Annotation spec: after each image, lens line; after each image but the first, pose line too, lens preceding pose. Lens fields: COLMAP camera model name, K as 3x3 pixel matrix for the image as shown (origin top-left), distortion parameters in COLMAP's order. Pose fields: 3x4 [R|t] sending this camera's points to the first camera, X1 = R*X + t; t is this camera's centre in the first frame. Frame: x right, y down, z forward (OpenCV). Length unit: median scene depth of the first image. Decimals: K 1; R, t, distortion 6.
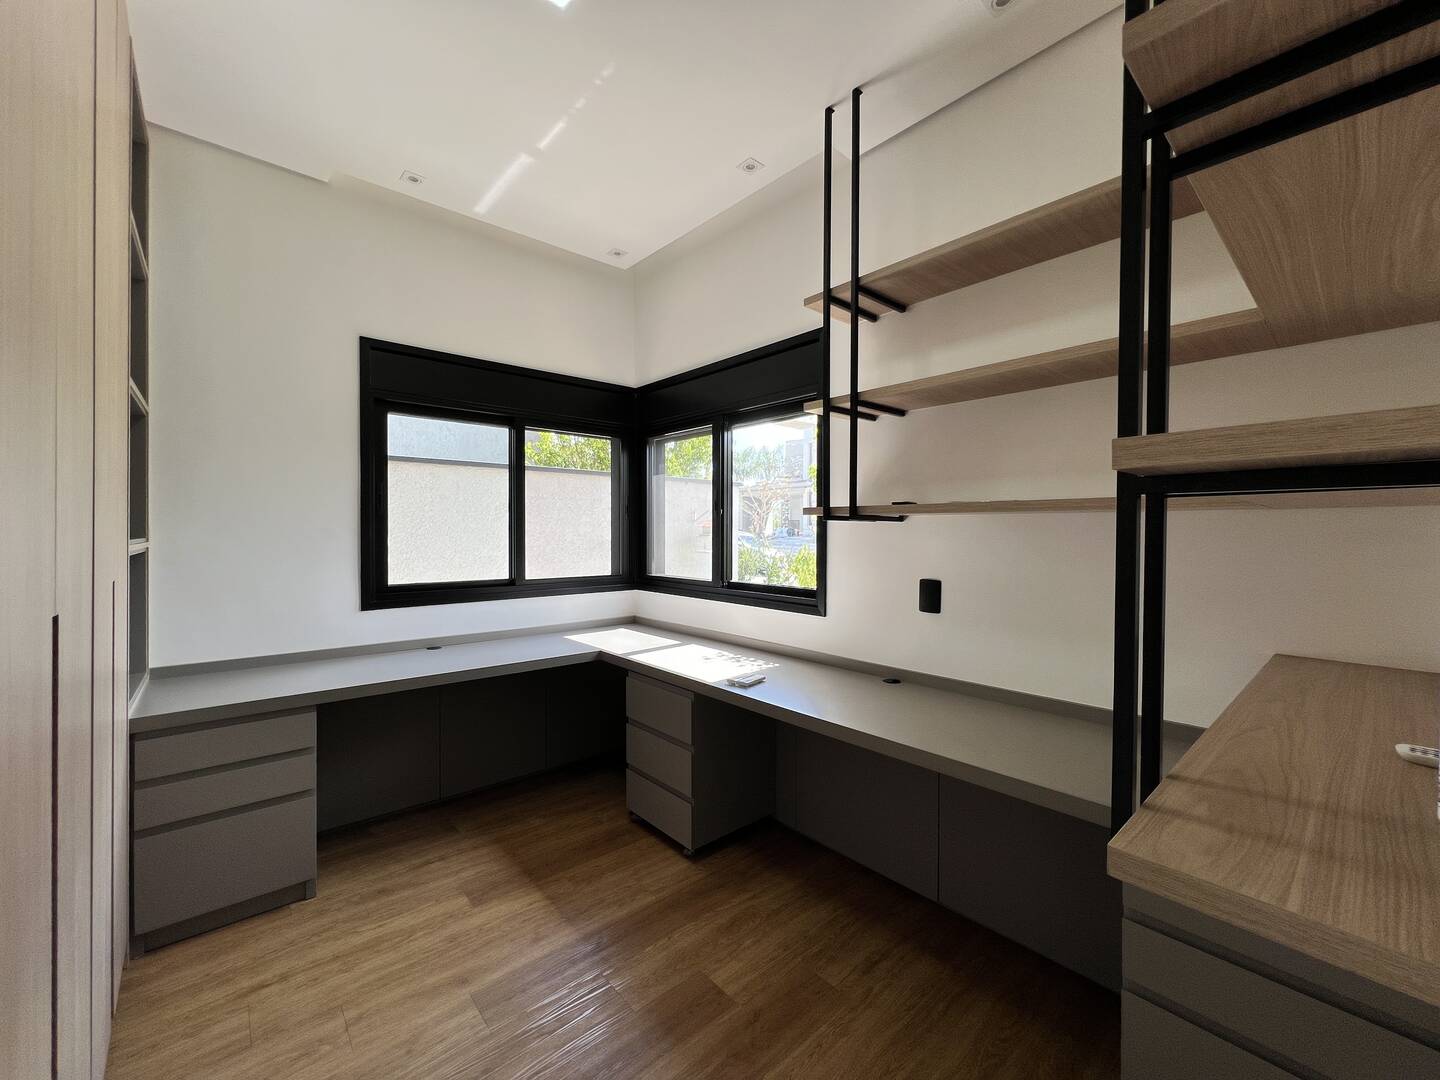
lens RADIAL K [[579.9, 0, 710.2], [0, 579.9, 538.4], [0, 0, 1]] dist [0.007064, -0.001190]
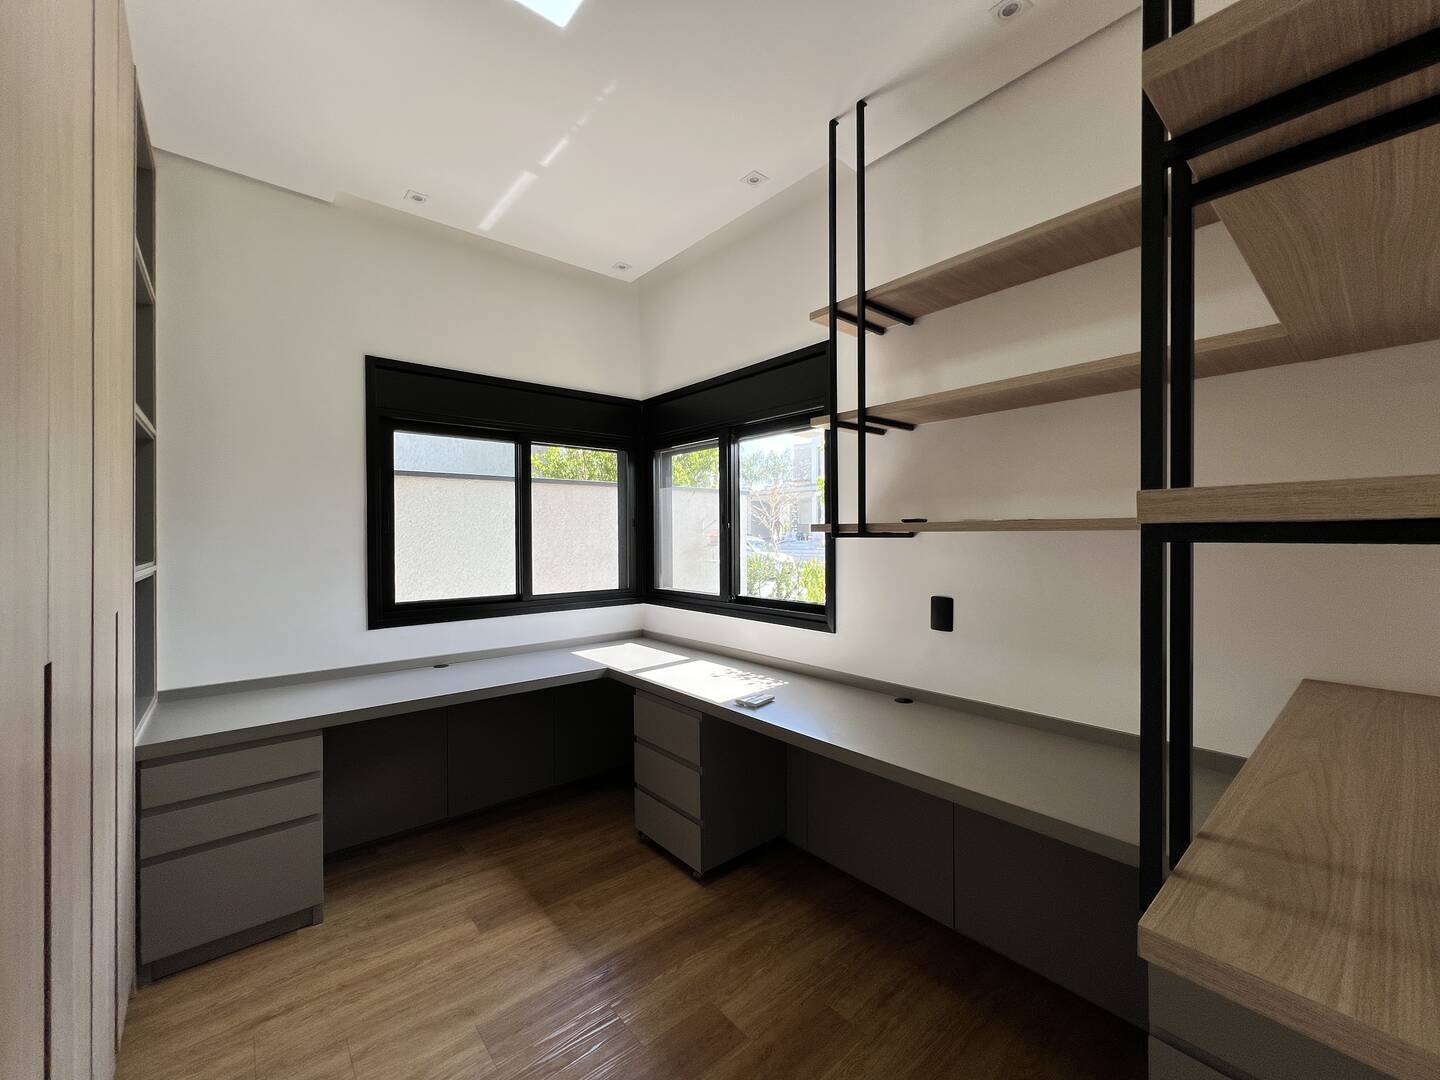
lens RADIAL K [[579.9, 0, 710.5], [0, 579.9, 538.7], [0, 0, 1]] dist [0.007064, -0.001190]
pose [[0.999832, -0.009318, -0.015764, 0.005088], [0.009220, 0.999938, -0.006310, -0.026456], [0.015822, 0.006163, 0.999856, 0.014506]]
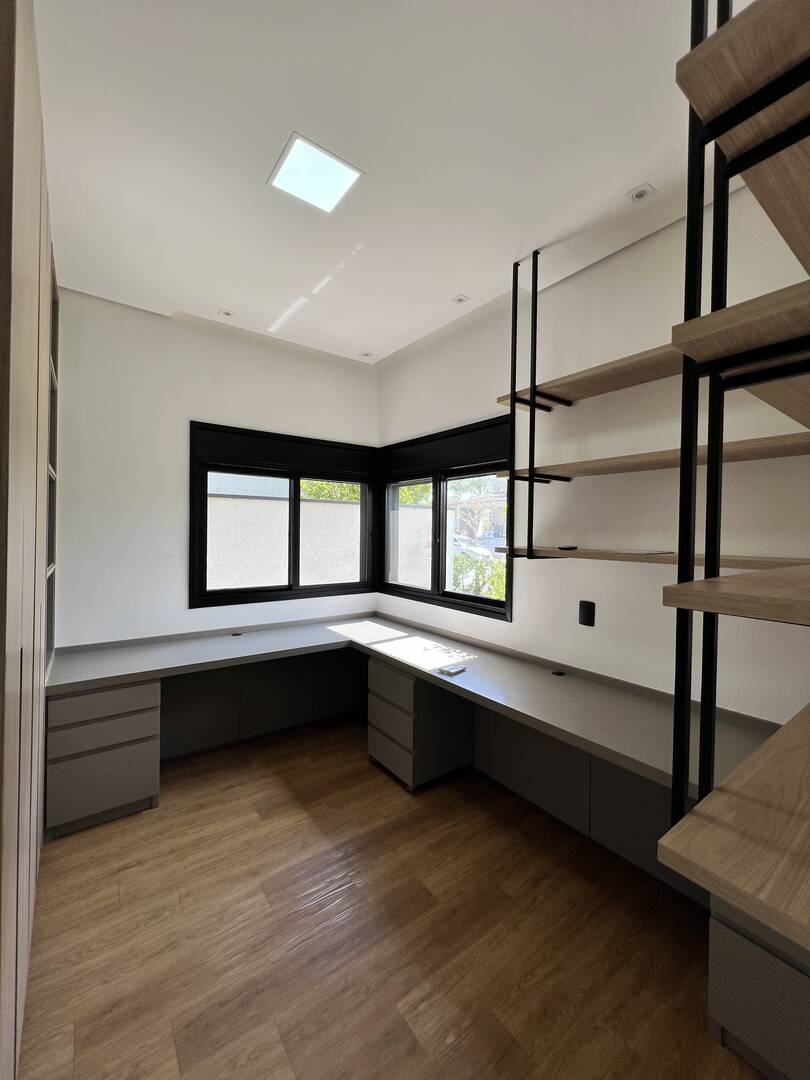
lens RADIAL K [[434.9, 0, 404.4], [0, 434.9, 535.9], [0, 0, 1]] dist [0.007064, -0.001190]
pose [[0.997261, 0.011194, -0.073117, 0.021353], [-0.011246, 0.999937, -0.000301, -0.084733], [0.073109, 0.001122, 0.997323, -0.067027]]
